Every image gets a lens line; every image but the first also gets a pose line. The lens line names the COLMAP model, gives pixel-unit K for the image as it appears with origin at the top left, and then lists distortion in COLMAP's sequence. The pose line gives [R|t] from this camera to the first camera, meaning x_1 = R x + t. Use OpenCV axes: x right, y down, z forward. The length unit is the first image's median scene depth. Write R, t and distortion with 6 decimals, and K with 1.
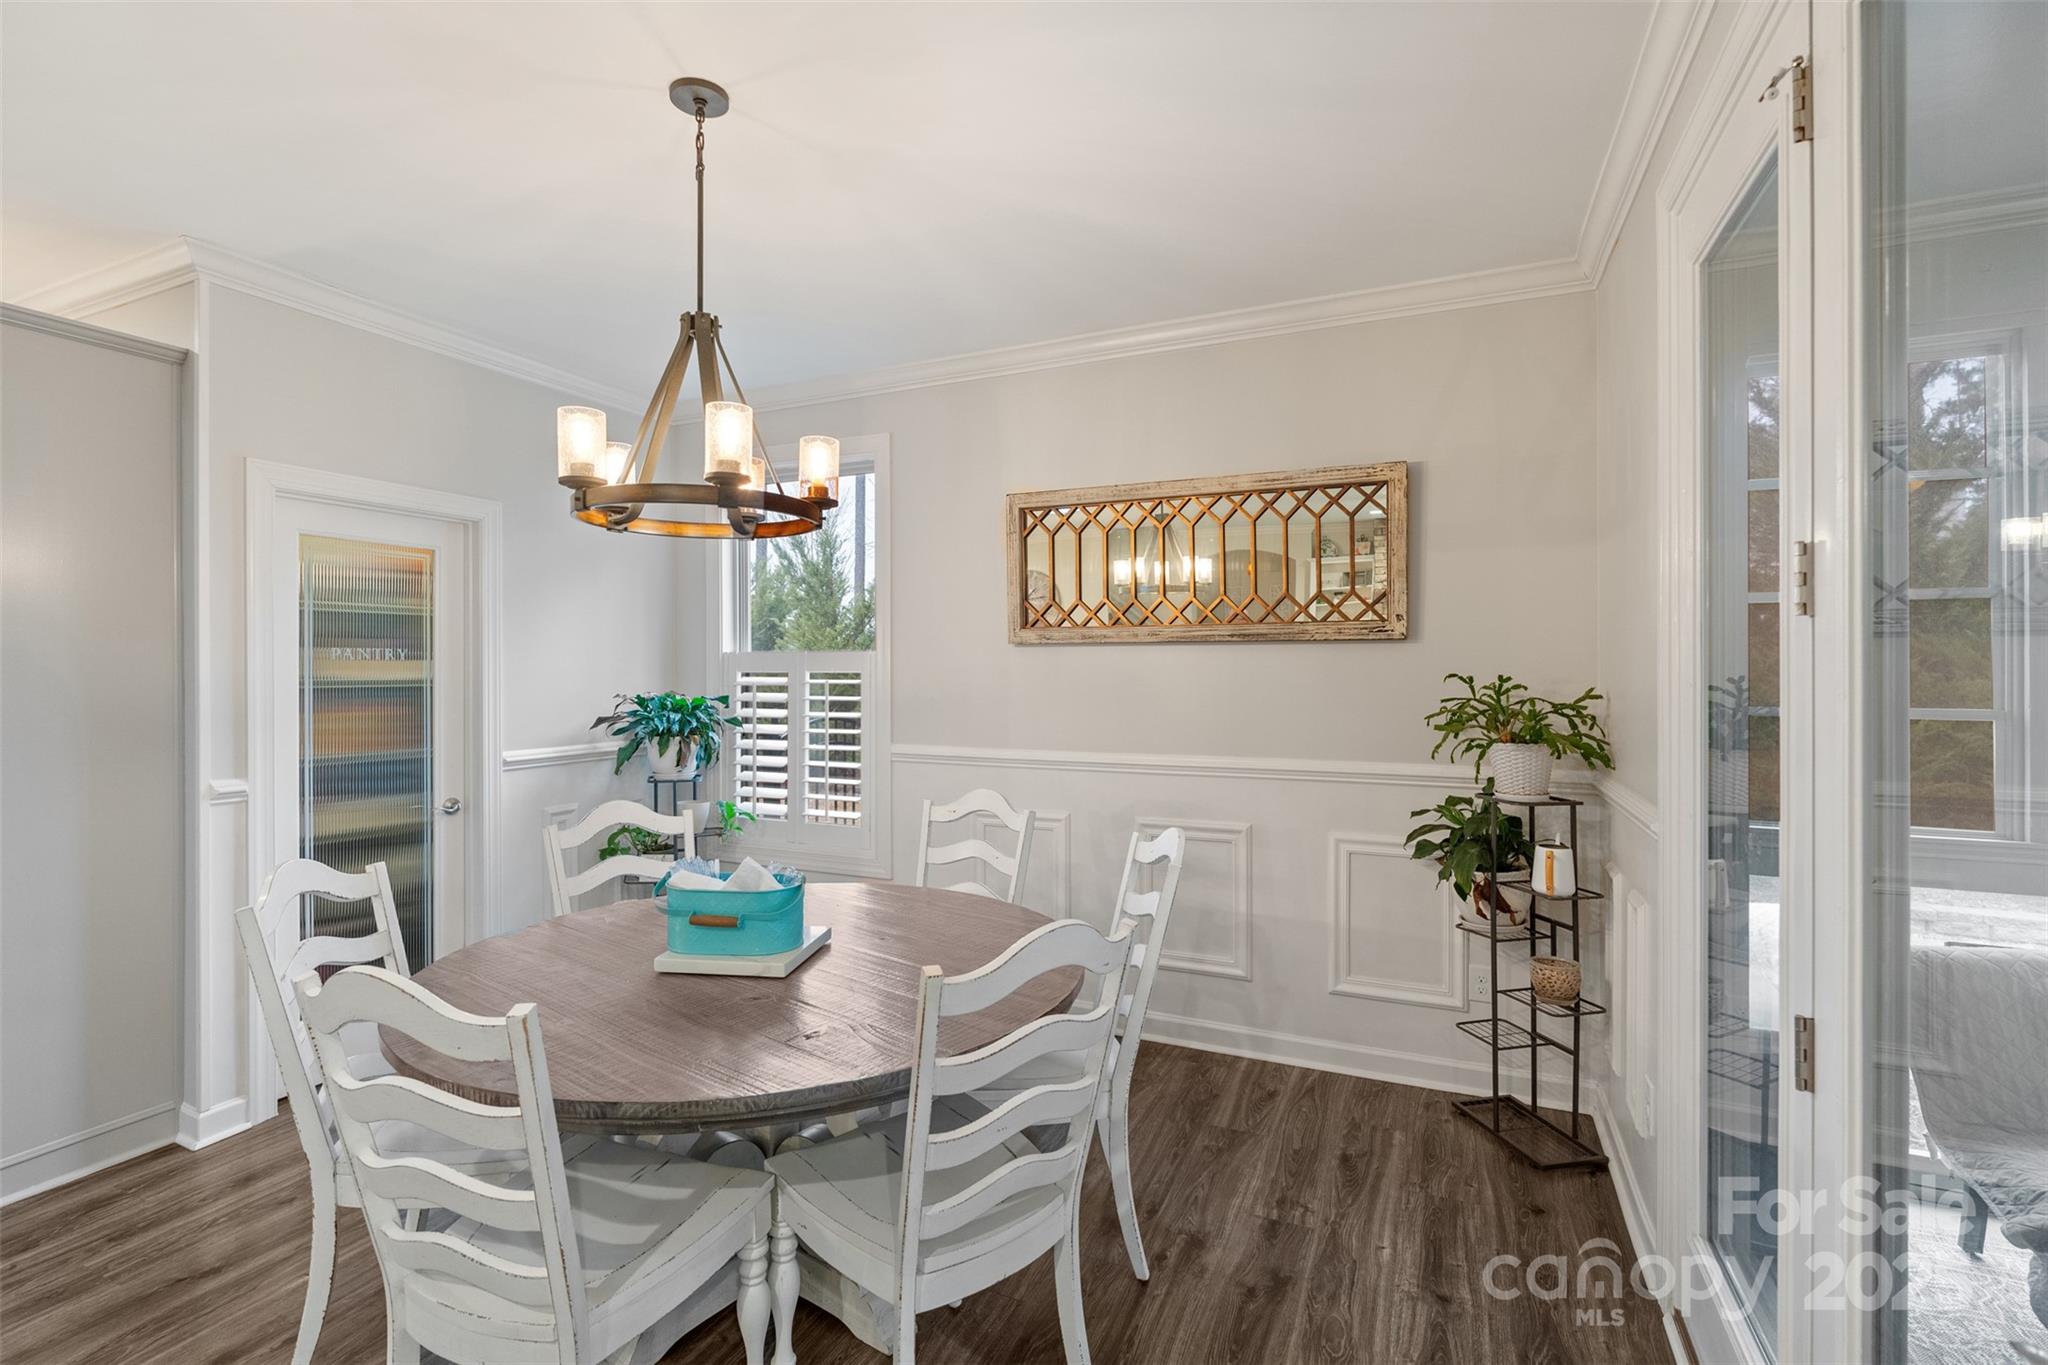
lens RADIAL K [[932.6, 0, 1010.3], [0, 932.6, 676.7], [0, 0, 1]] dist [-0.001076, -0.000296]
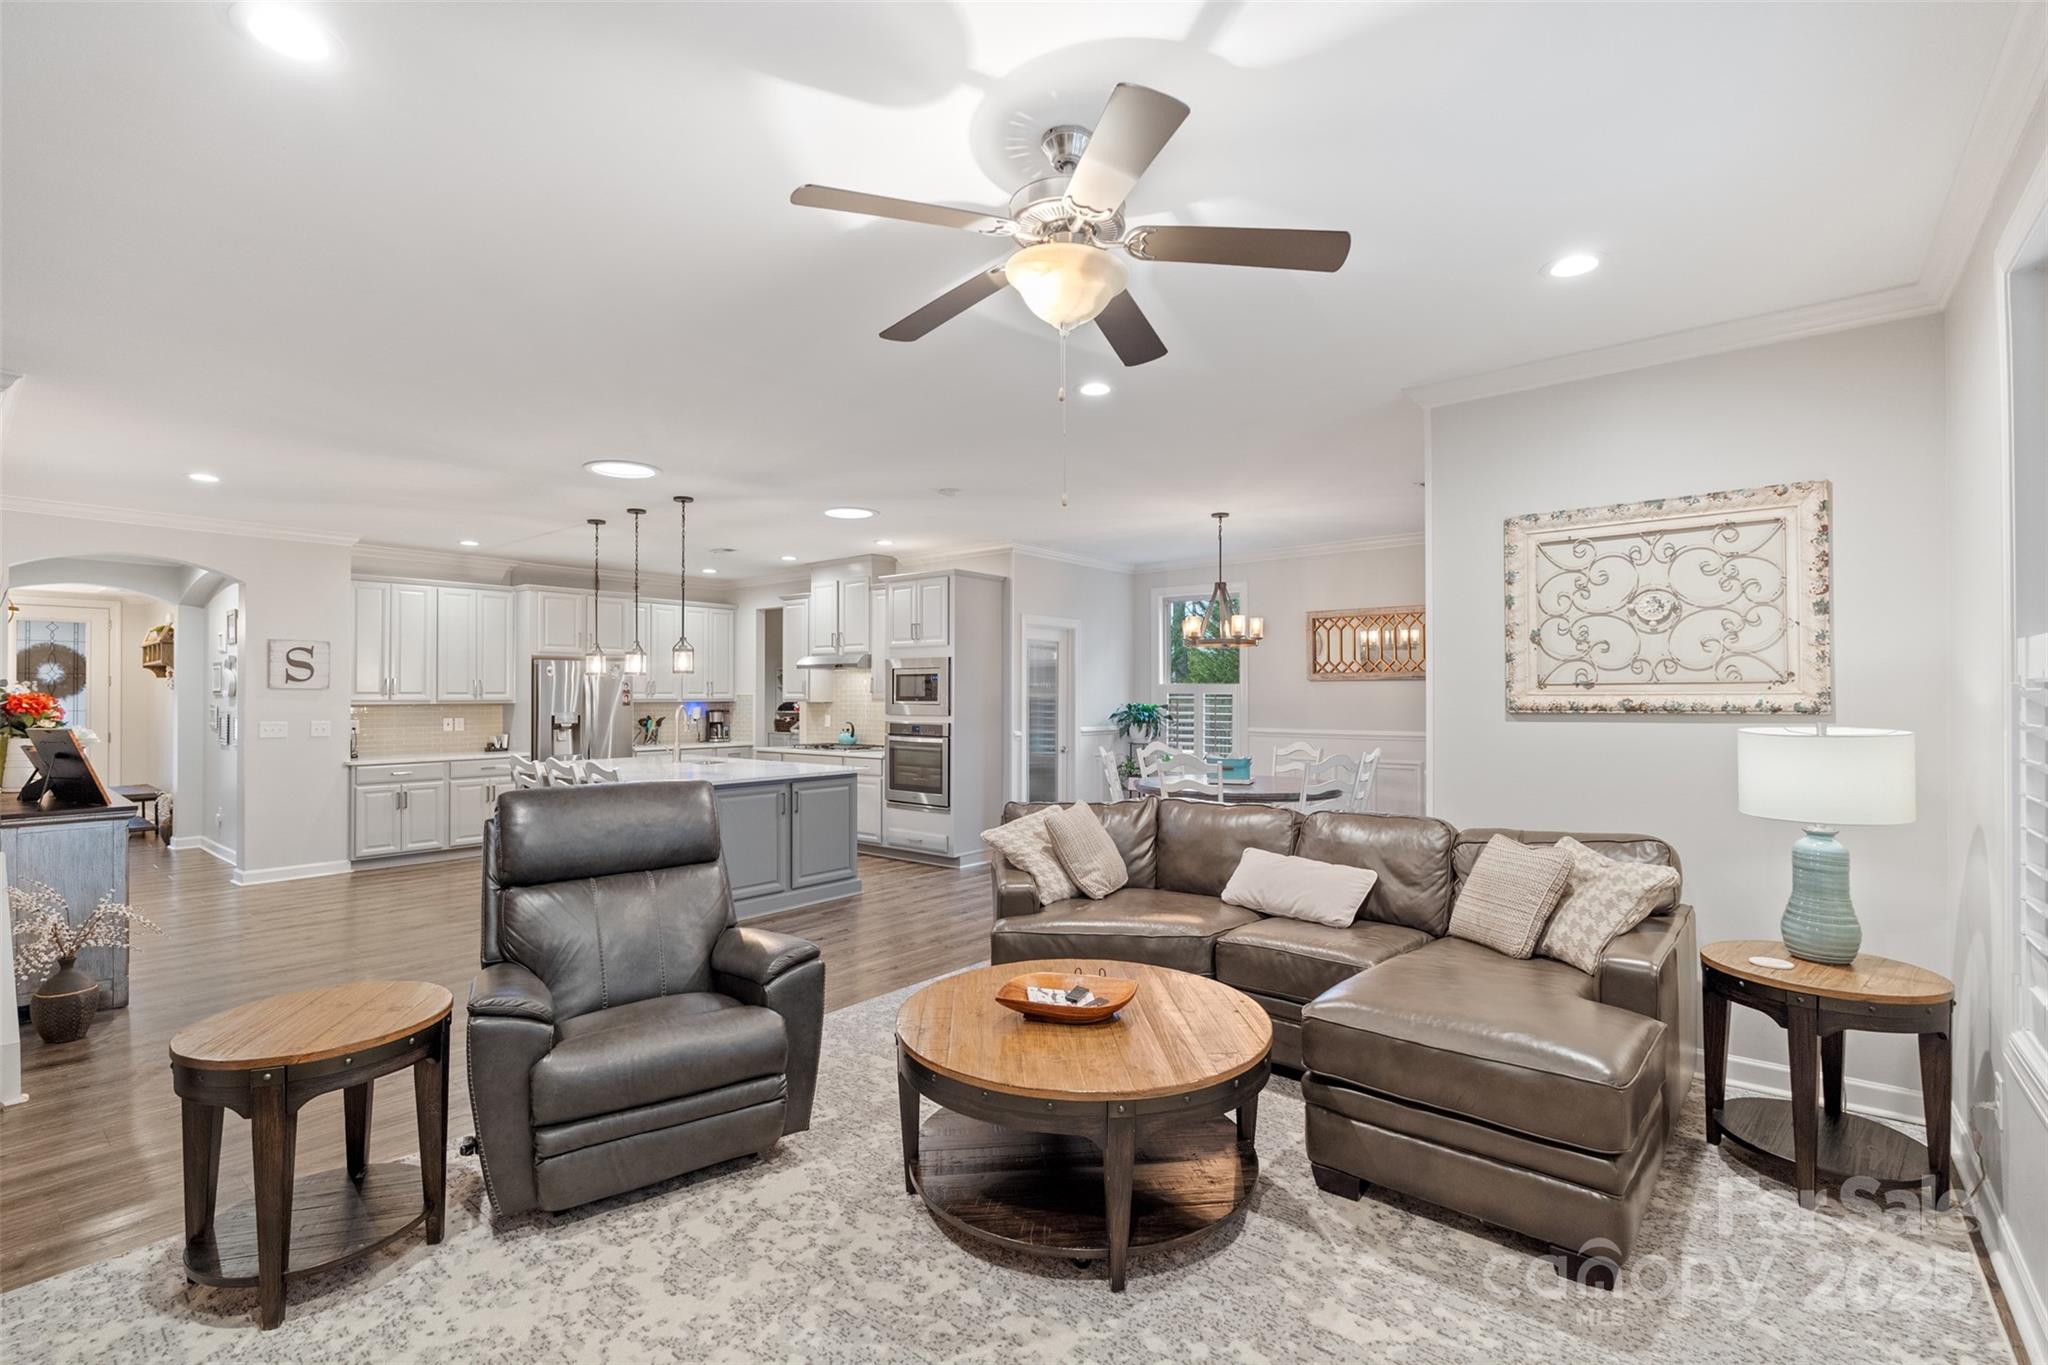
lens RADIAL K [[951.9, 0, 1024.0], [0, 951.9, 682.5], [0, 0, 1]] dist [-0.000856, -0.000029]
pose [[0.970311, -0.001411, -0.241858, -0.105808], [-0.003679, 0.999781, -0.020593, 0.017921], [0.241834, 0.020871, 0.970093, -1.315418]]
